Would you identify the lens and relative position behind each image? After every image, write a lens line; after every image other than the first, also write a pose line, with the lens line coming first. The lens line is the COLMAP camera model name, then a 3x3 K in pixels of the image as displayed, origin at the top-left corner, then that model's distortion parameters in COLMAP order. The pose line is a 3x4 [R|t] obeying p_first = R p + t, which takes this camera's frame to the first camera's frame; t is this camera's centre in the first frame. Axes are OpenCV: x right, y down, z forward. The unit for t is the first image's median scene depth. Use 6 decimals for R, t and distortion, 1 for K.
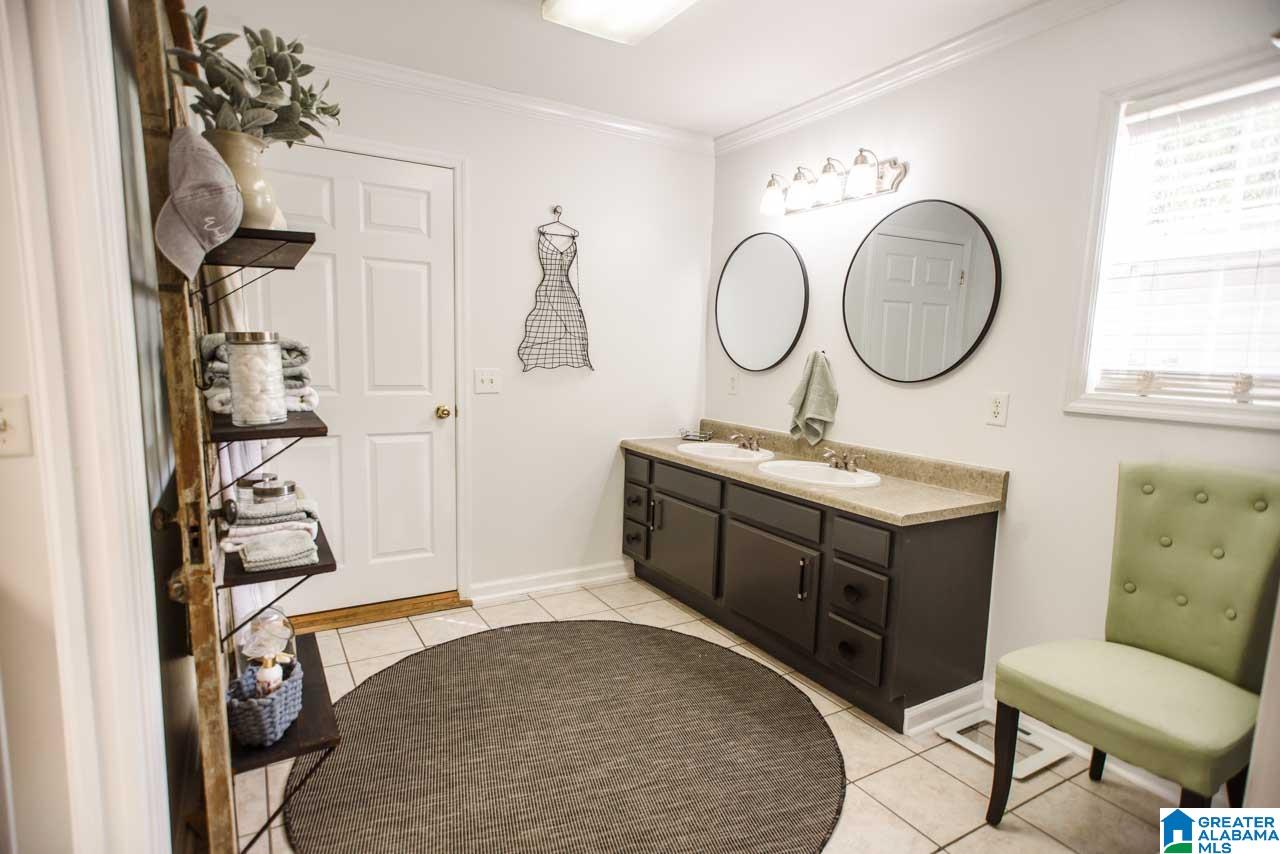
lens RADIAL K [[662.0, 0, 642.3], [0, 662.0, 433.9], [0, 0, 1]] dist [0.004758, 0.000994]
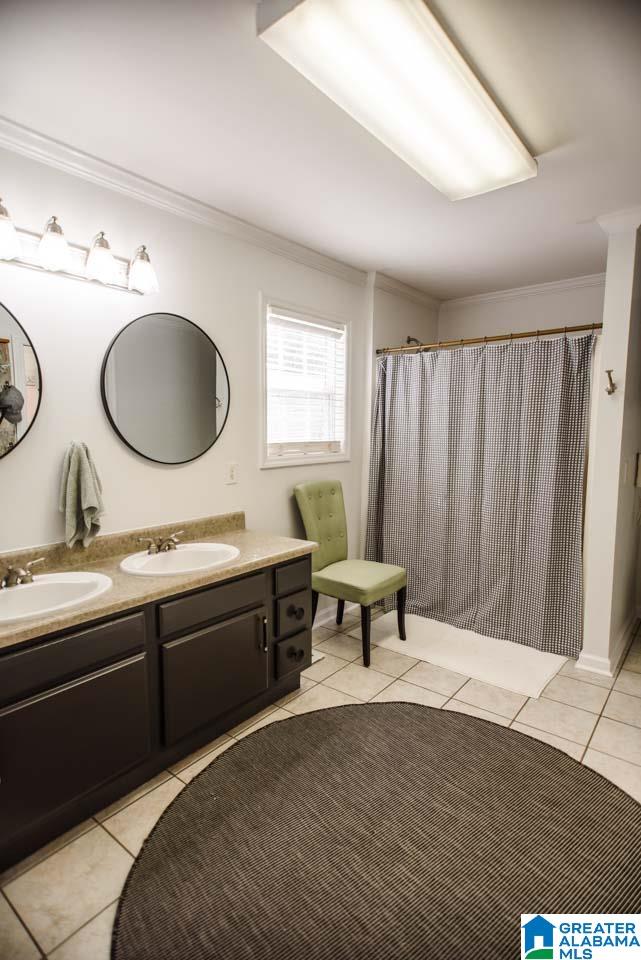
lens RADIAL K [[496.5, 0, 307.3], [0, 496.5, 481.6], [0, 0, 1]] dist [0.004758, 0.000994]
pose [[-0.337640, -0.128800, 0.932422, -0.455463], [0.112445, 0.977981, 0.175810, -0.154368], [-0.934535, 0.164206, -0.315722, 0.921974]]
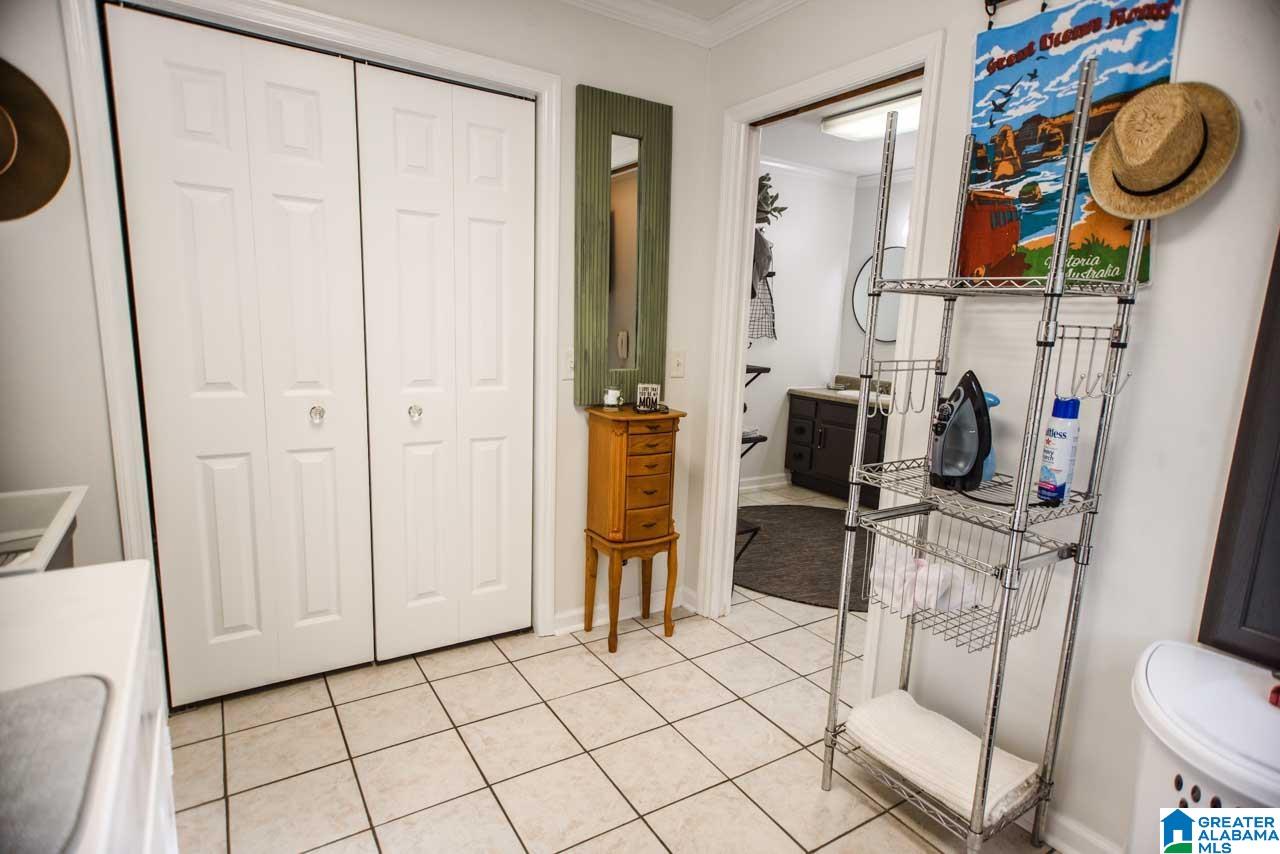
lens RADIAL K [[671.5, 0, 643.1], [0, 671.5, 432.4], [0, 0, 1]] dist [0.012132, 0.000743]
pose [[0.999090, 0.005279, 0.042332, -0.476912], [-0.007191, 0.998954, 0.045152, 0.047775], [-0.042049, -0.045415, 0.998083, -0.520274]]
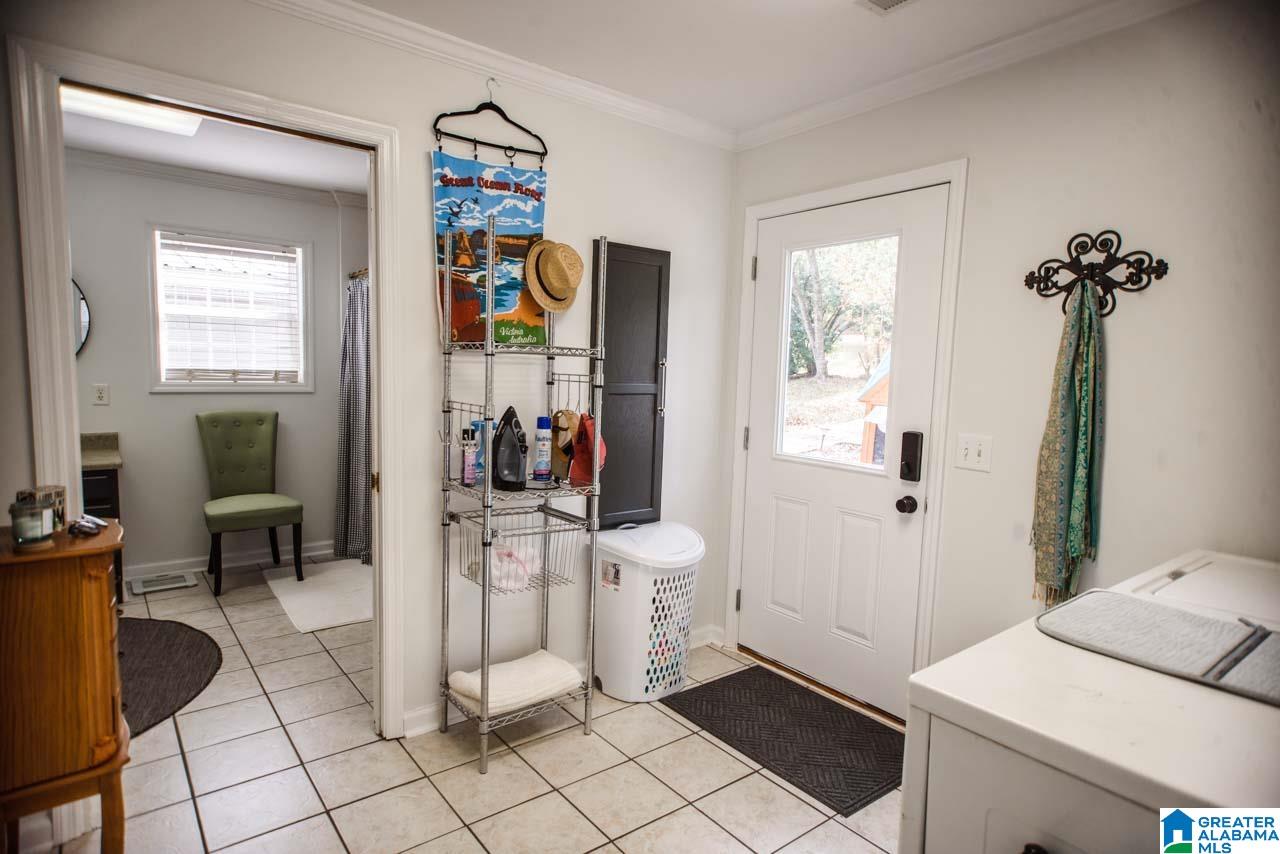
lens RADIAL K [[686.9, 0, 641.1], [0, 686.9, 434.0], [0, 0, 1]] dist [0.016401, 0.000601]
pose [[-0.139305, -0.127269, 0.982037, -0.983709], [0.095325, 0.985378, 0.141224, -0.043019], [-0.985651, 0.113286, -0.125137, -0.043534]]
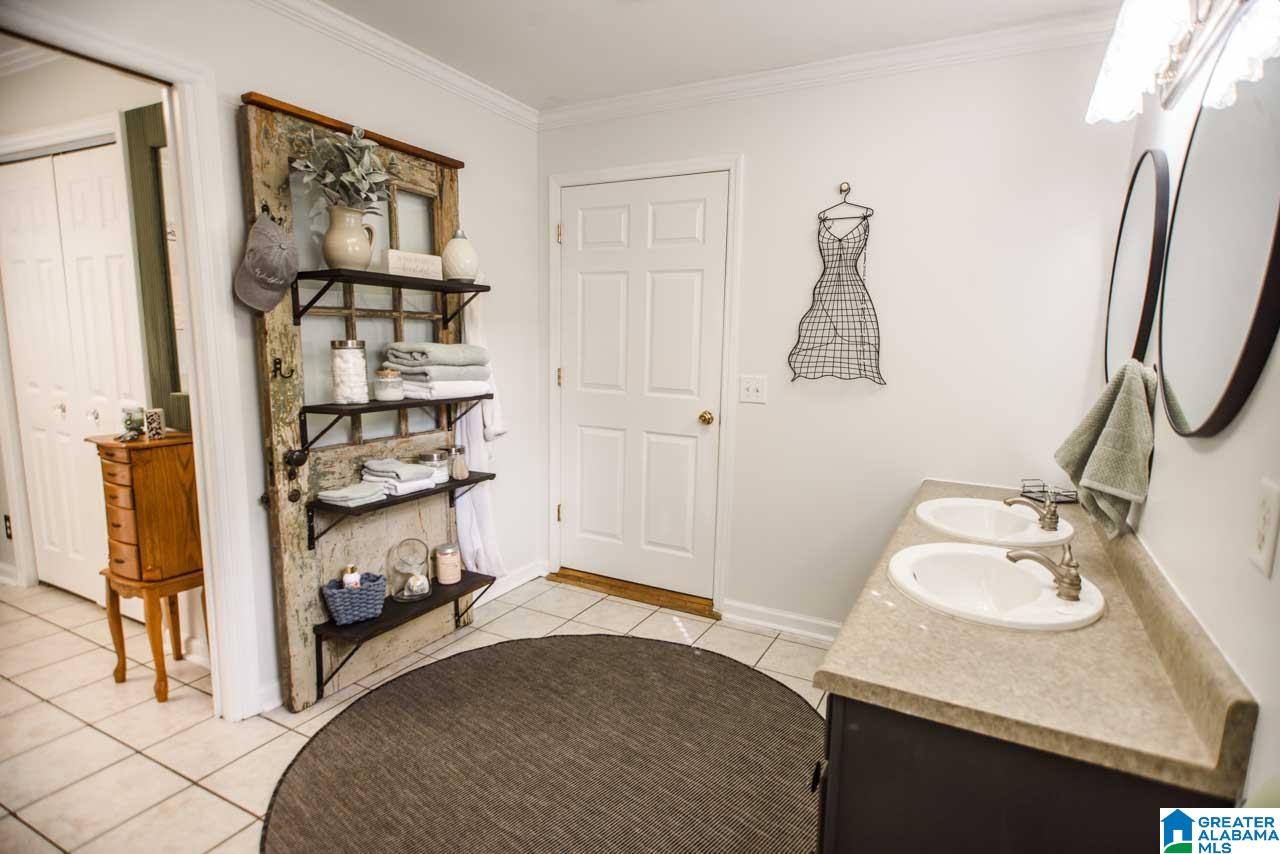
lens RADIAL K [[671.5, 0, 643.1], [0, 671.5, 432.4], [0, 0, 1]] dist [0.012132, 0.000743]
pose [[0.528228, 0.107063, -0.842326, 0.511025], [-0.117469, 0.991694, 0.052382, -0.053891], [0.840938, 0.071277, 0.536417, 0.384808]]
